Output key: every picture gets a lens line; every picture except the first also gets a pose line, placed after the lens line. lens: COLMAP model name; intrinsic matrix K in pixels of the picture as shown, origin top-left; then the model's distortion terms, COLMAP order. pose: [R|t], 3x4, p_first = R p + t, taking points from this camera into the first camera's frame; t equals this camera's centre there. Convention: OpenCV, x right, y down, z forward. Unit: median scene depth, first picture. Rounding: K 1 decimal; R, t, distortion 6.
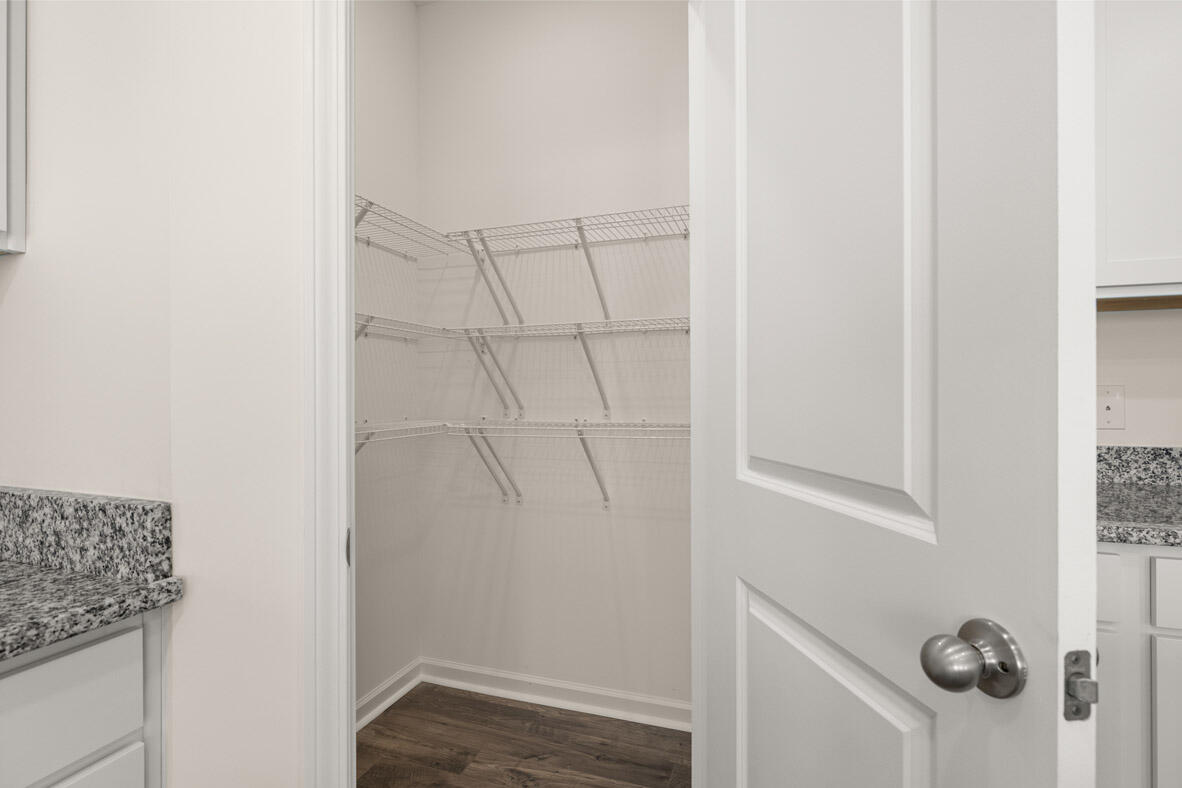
lens RADIAL K [[565.6, 0, 591.0], [0, 565.6, 394.0], [0, 0, 1]] dist [0.000026, 0.000034]
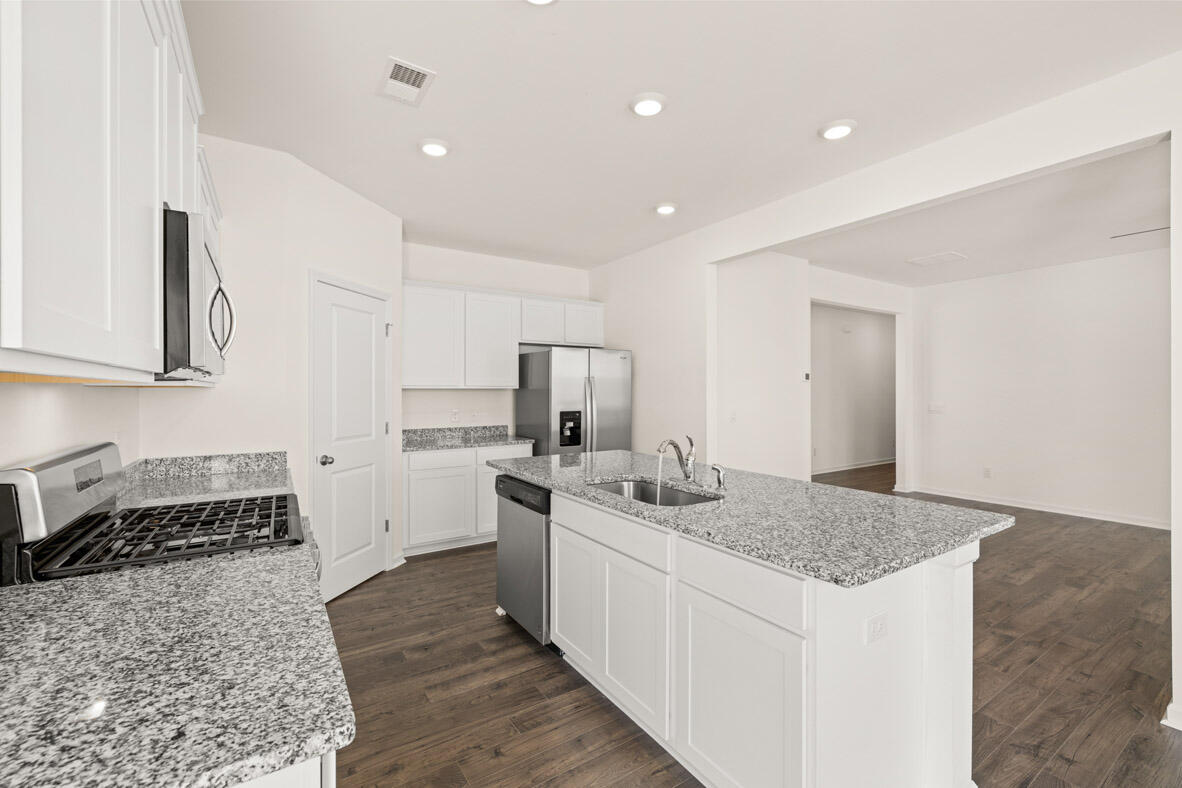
lens RADIAL K [[498.2, 0, 591.0], [0, 498.2, 394.0], [0, 0, 1]] dist [-0.000873, -0.000092]
pose [[0.615039, -0.002053, 0.788494, -2.244832], [0.000835, 0.999998, 0.001953, -0.240039], [-0.788496, -0.000543, 0.615039, -3.071620]]
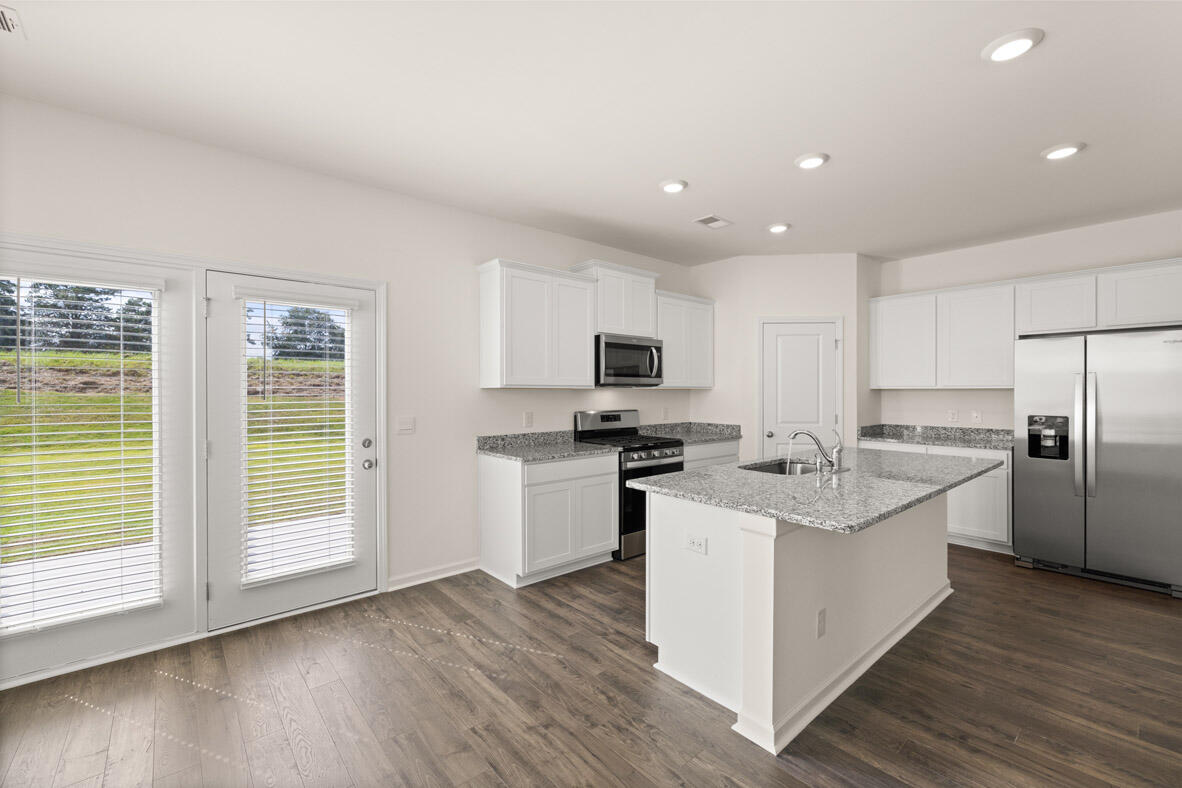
lens RADIAL K [[498.2, 0, 591.0], [0, 498.2, 394.0], [0, 0, 1]] dist [-0.000873, -0.000092]
pose [[0.860126, 0.005706, -0.510049, 0.911343], [-0.002289, 0.999971, 0.007326, -0.261620], [0.510076, -0.005134, 0.860114, -5.598512]]
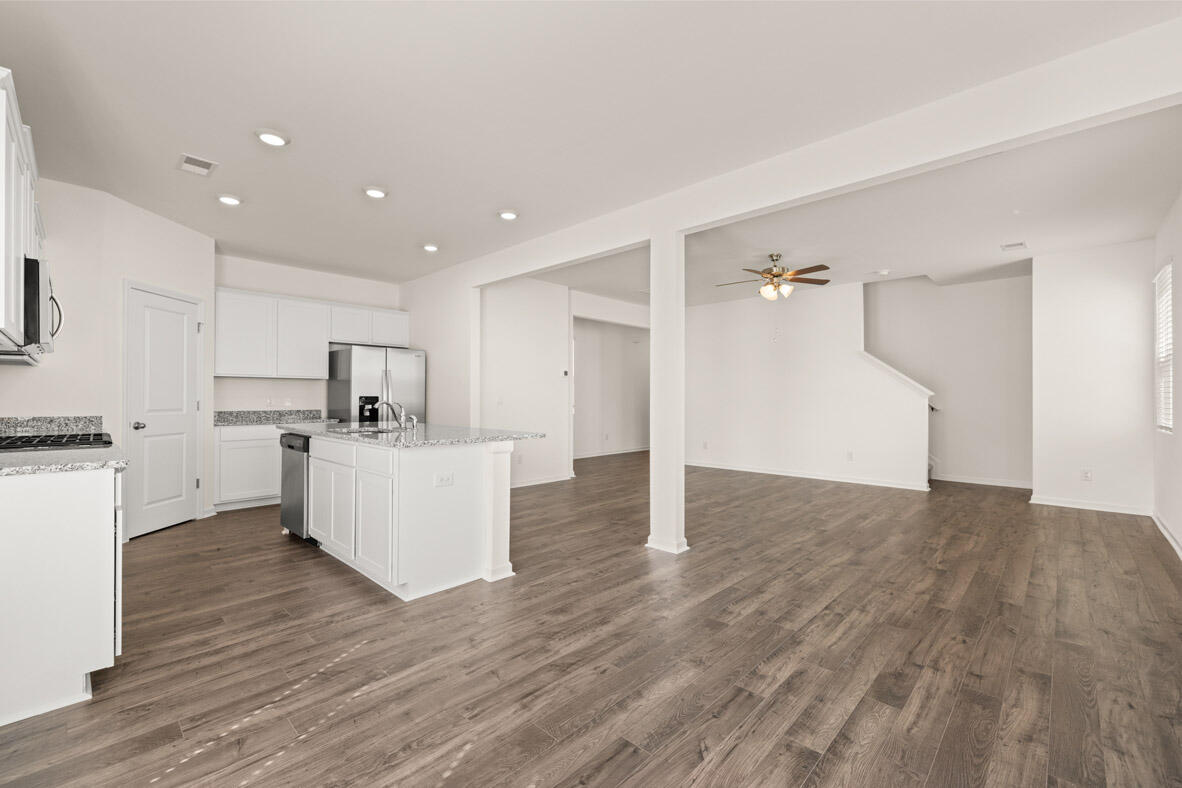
lens RADIAL K [[494.1, 0, 588.4], [0, 494.1, 398.6], [0, 0, 1]] dist [0.002087, 0.000168]
pose [[0.422021, 0.003495, 0.906579, -3.117812], [-0.001526, 0.999994, -0.003144, 0.024927], [-0.906585, -0.000056, 0.422024, -5.407329]]
